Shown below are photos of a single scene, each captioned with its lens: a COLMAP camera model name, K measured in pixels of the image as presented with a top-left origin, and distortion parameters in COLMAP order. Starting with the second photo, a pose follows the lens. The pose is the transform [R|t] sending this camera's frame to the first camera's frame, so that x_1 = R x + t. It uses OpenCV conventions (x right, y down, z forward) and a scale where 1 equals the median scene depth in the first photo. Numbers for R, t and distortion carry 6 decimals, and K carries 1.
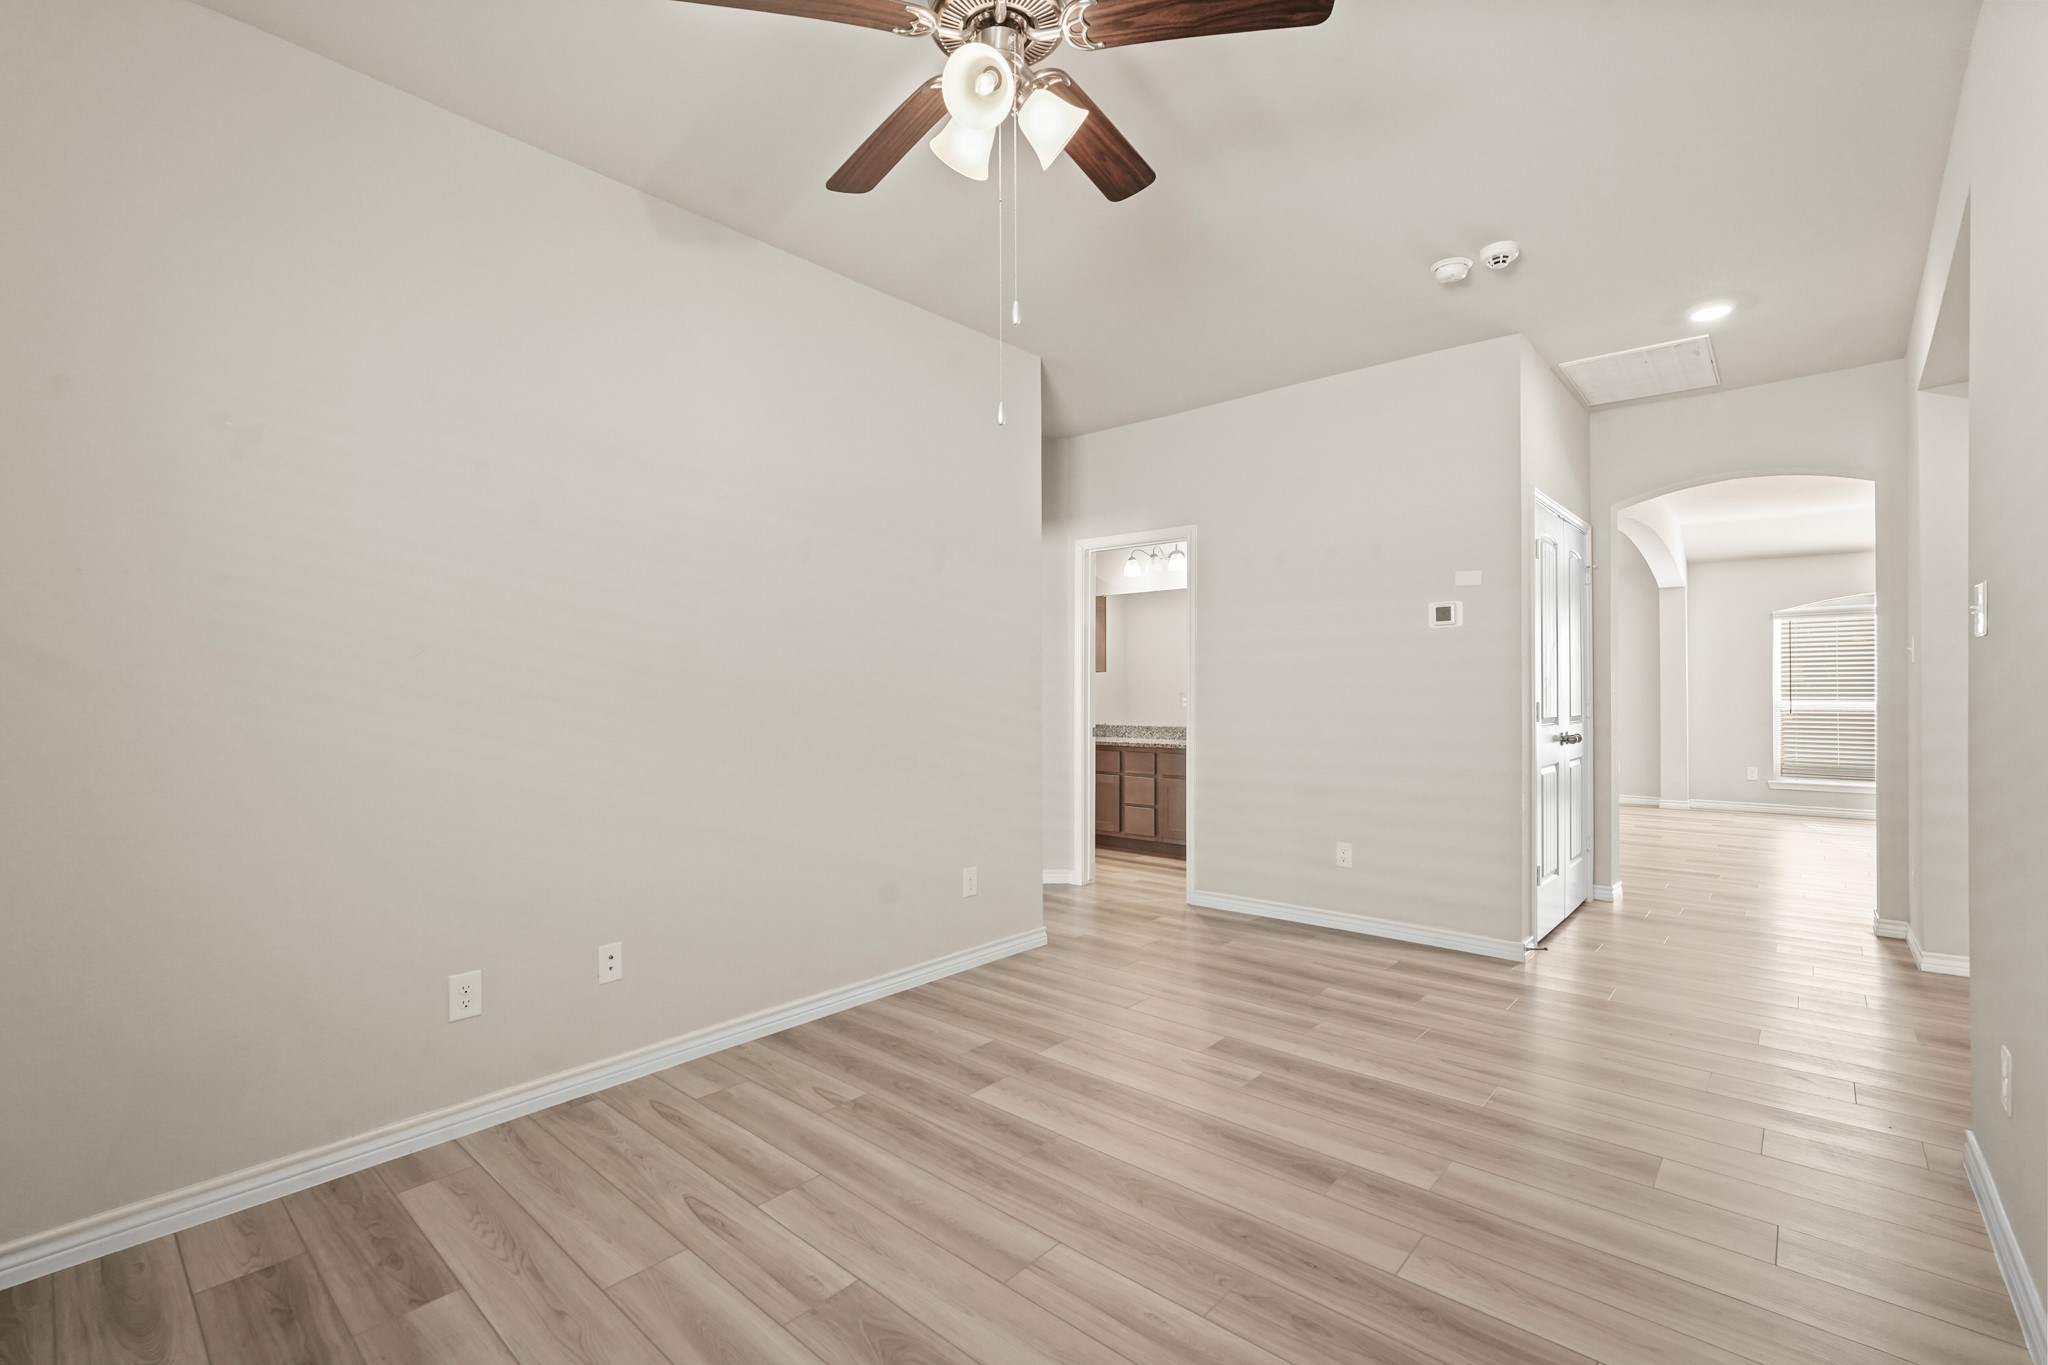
lens RADIAL K [[909.4, 0, 1020.5], [0, 909.4, 683.8], [0, 0, 1]] dist [-0.012800, 0.004455]
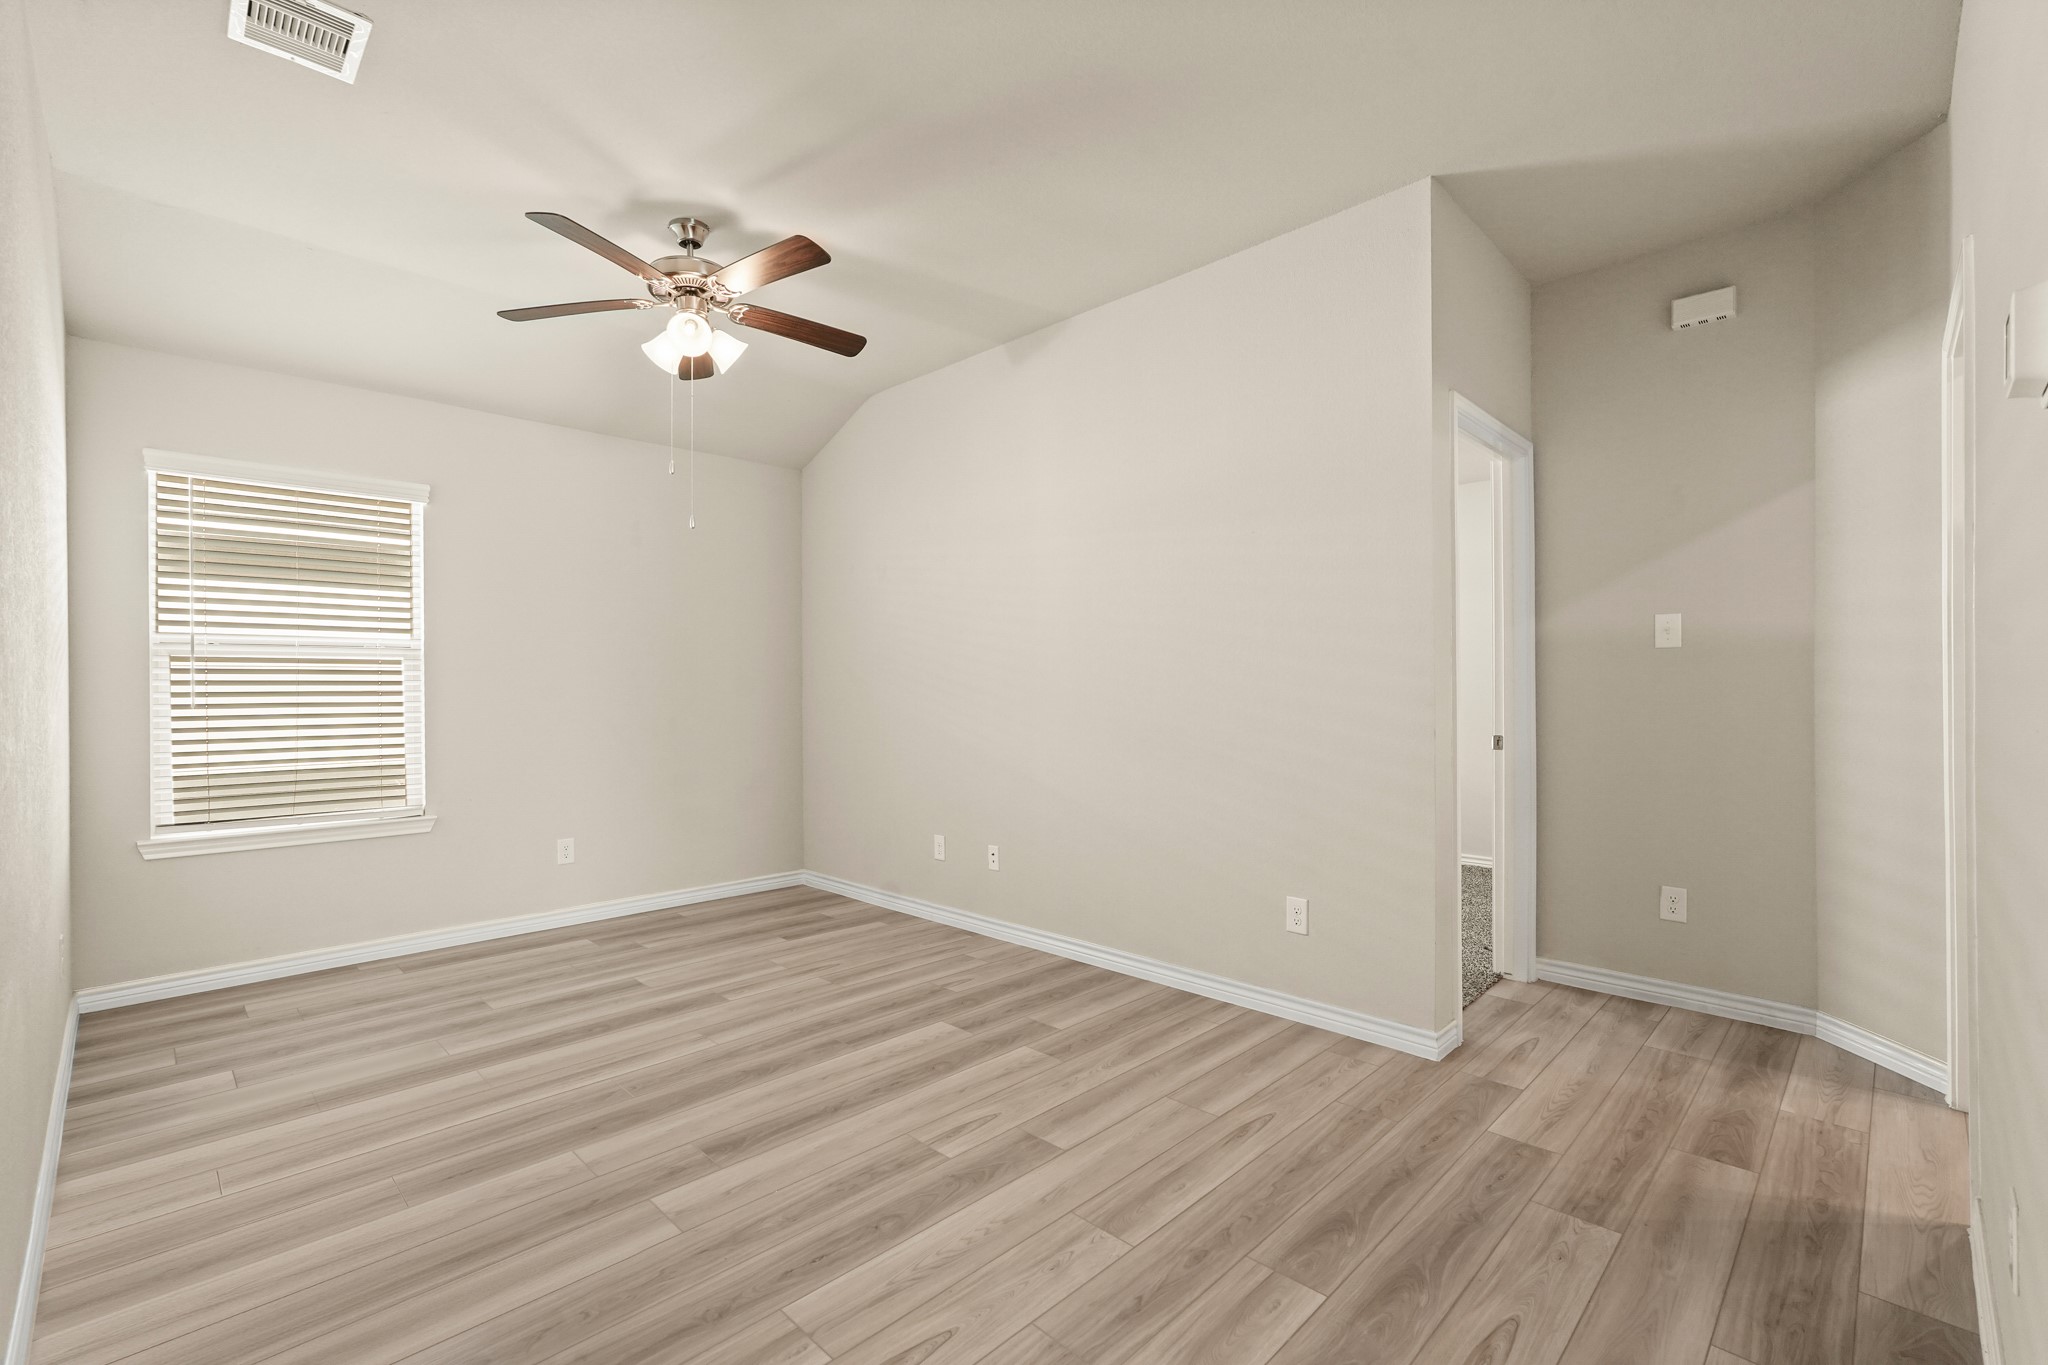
lens RADIAL K [[909.4, 0, 1017.6], [0, 909.4, 686.7], [0, 0, 1]] dist [-0.012800, 0.004455]
pose [[-0.078999, 0.002602, -0.996871, 1.096233], [0.018305, 0.999832, 0.001159, 0.013554], [0.996707, -0.018156, -0.079033, 1.171197]]
